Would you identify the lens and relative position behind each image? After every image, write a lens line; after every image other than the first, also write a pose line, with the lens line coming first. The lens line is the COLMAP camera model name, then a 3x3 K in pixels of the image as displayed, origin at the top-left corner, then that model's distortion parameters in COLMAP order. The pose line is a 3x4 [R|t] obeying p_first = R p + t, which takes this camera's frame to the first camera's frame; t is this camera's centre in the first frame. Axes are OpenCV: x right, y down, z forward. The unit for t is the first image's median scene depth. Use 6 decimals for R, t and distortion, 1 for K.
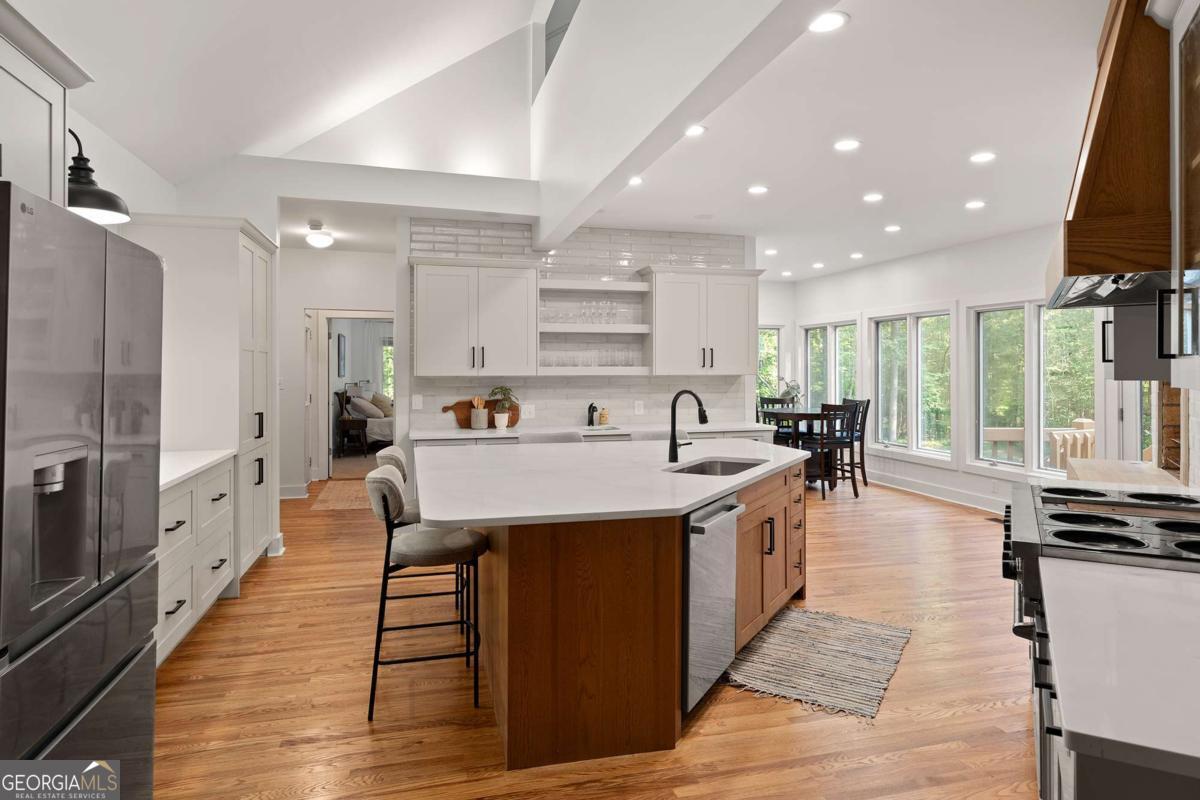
lens RADIAL K [[709.1, 0, 601.6], [0, 709.1, 371.3], [0, 0, 1]] dist [-0.000615, -0.000083]
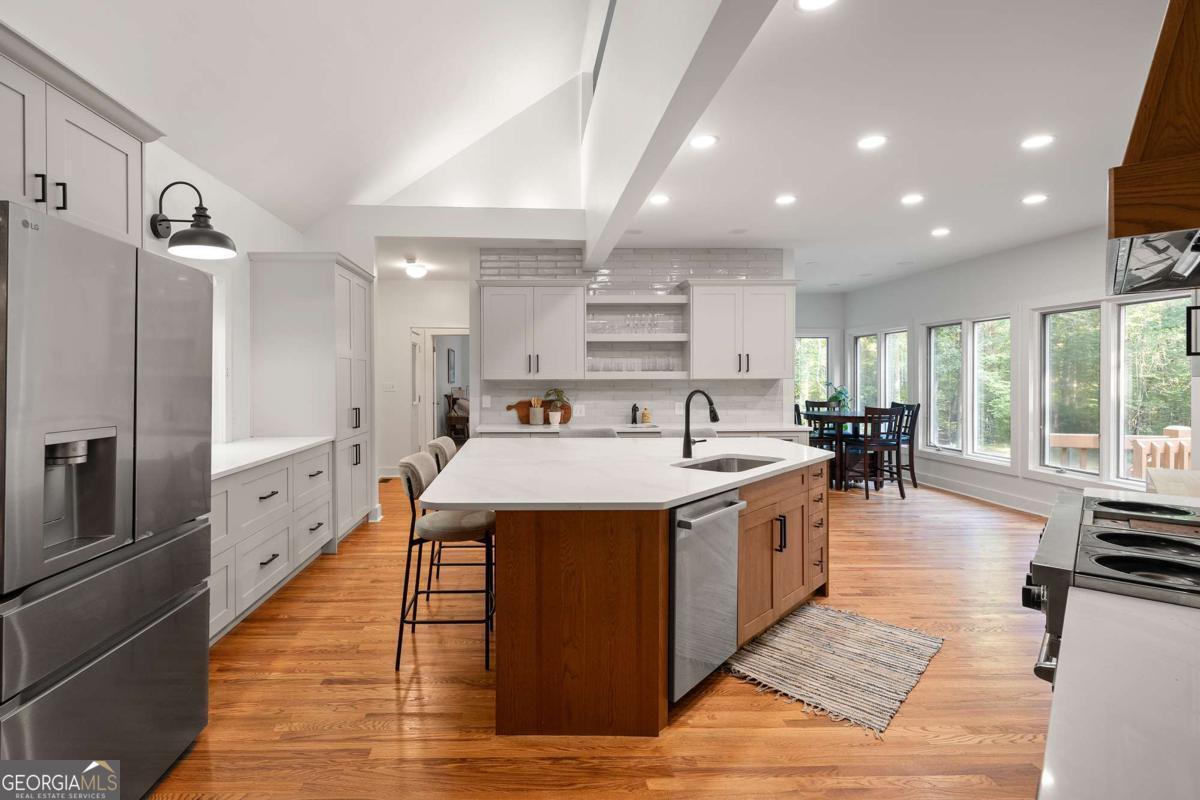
lens RADIAL K [[534.4, 0, 599.7], [0, 534.4, 392.5], [0, 0, 1]] dist [-0.000152, 0.000182]
pose [[0.967996, 0.001392, -0.250961, 0.174220], [0.000871, 0.999960, 0.008905, 0.022778], [0.250964, -0.008839, 0.967956, 0.191167]]
